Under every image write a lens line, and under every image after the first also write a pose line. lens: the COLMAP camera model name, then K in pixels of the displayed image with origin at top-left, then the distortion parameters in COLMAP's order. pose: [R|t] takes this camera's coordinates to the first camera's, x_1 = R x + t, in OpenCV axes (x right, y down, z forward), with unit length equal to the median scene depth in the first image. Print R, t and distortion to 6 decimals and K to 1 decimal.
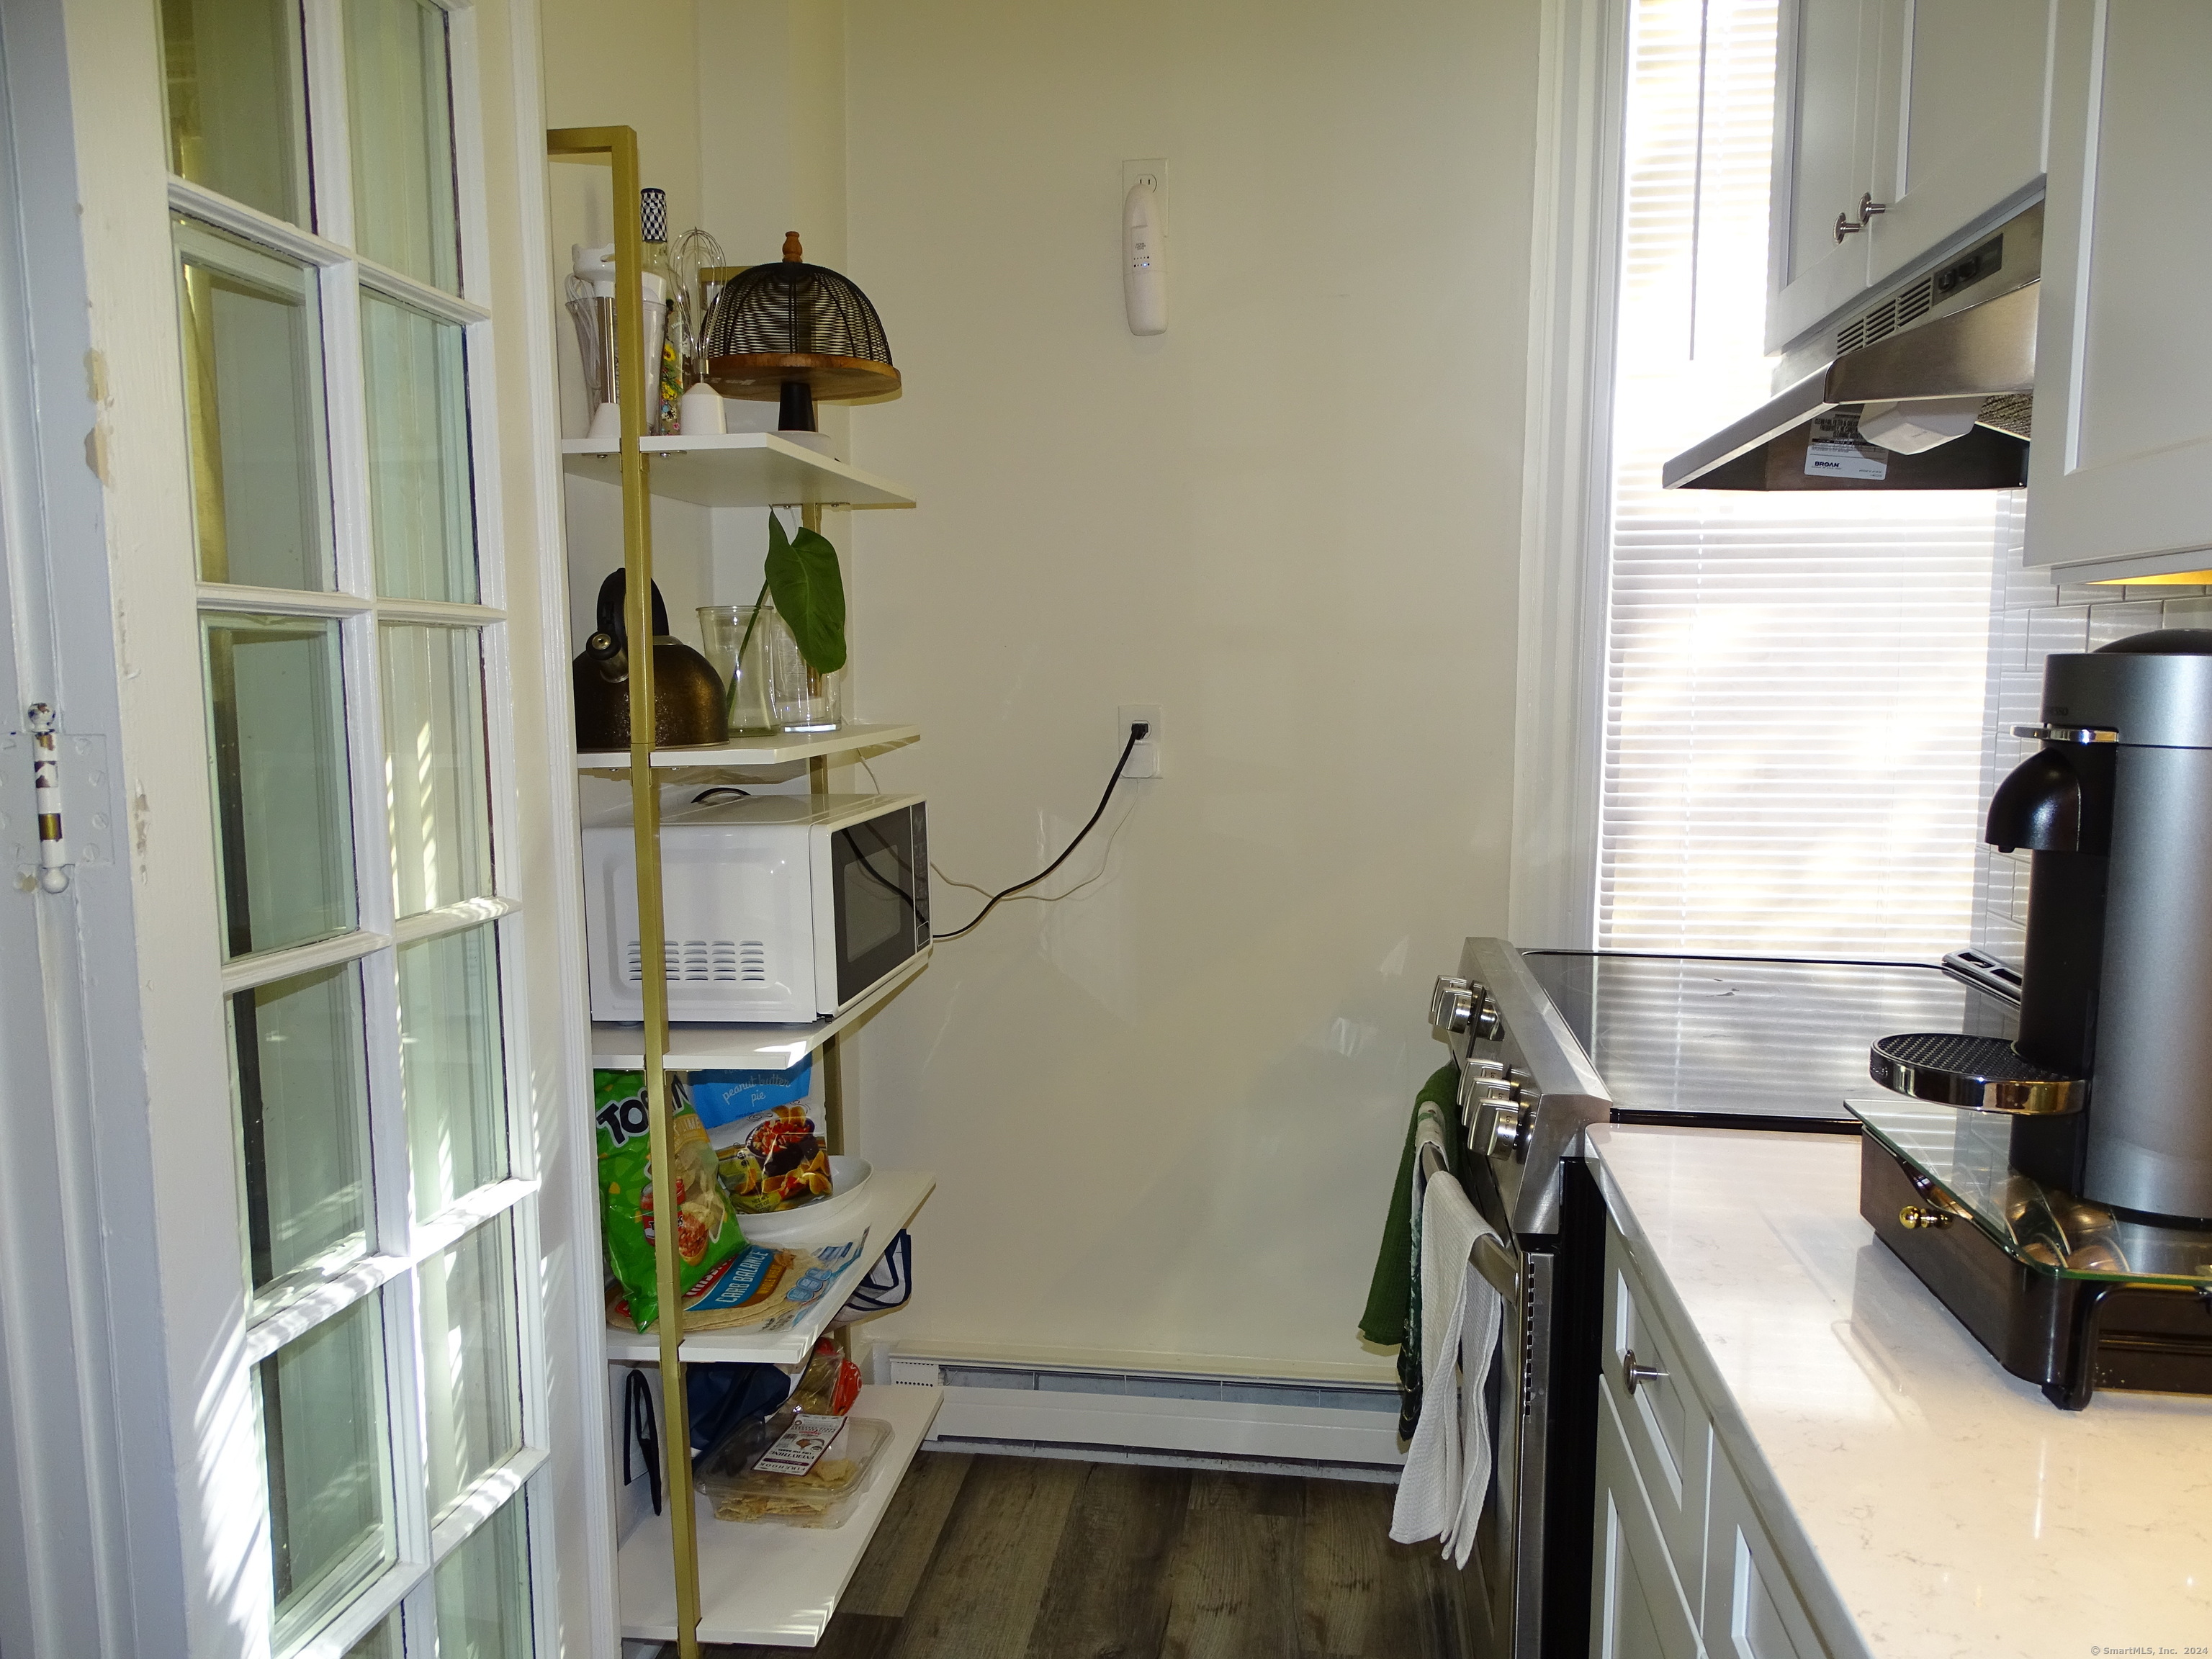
lens RADIAL K [[1597.0, 0, 1106.0], [0, 1597.0, 829.5], [0, 0, 1]] dist [0.001385, -0.000602]
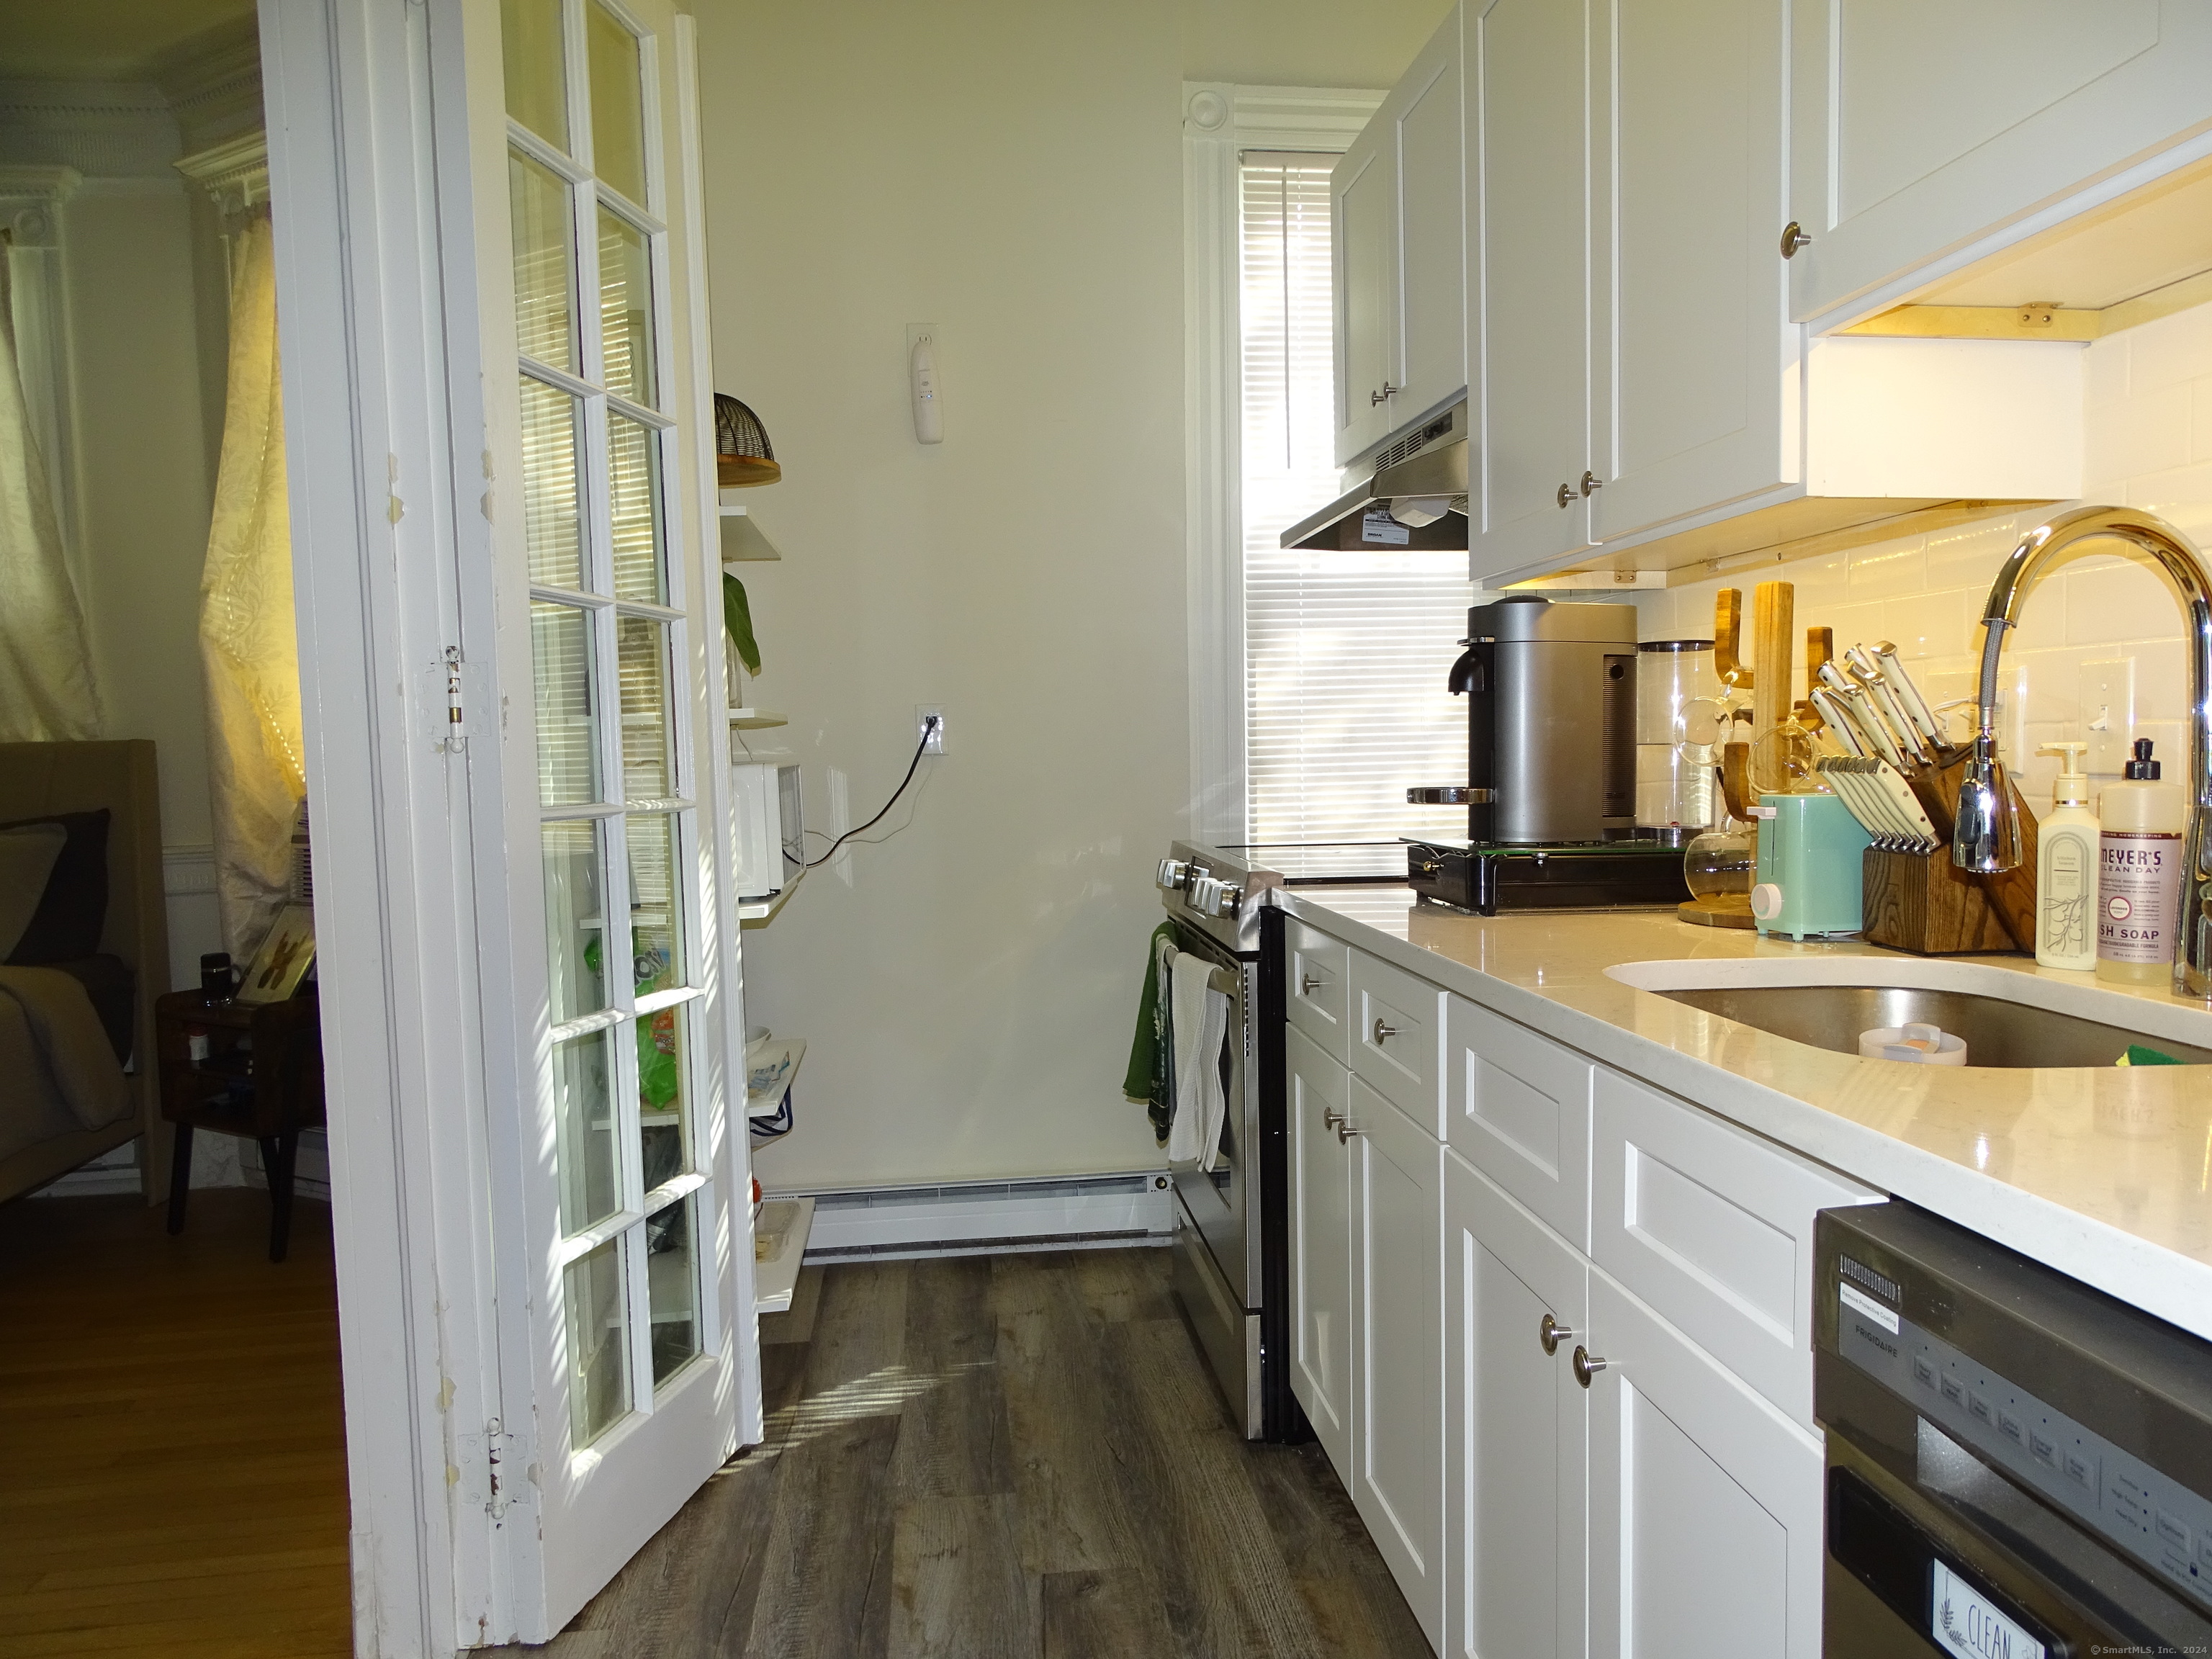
lens RADIAL K [[1597.0, 0, 1106.0], [0, 1597.0, 829.5], [0, 0, 1]] dist [0.001385, -0.000602]
pose [[0.969322, -0.034601, 0.243348, -0.220305], [0.047749, 0.997689, -0.048337, 0.136316], [-0.241113, 0.058474, 0.968734, -0.492580]]
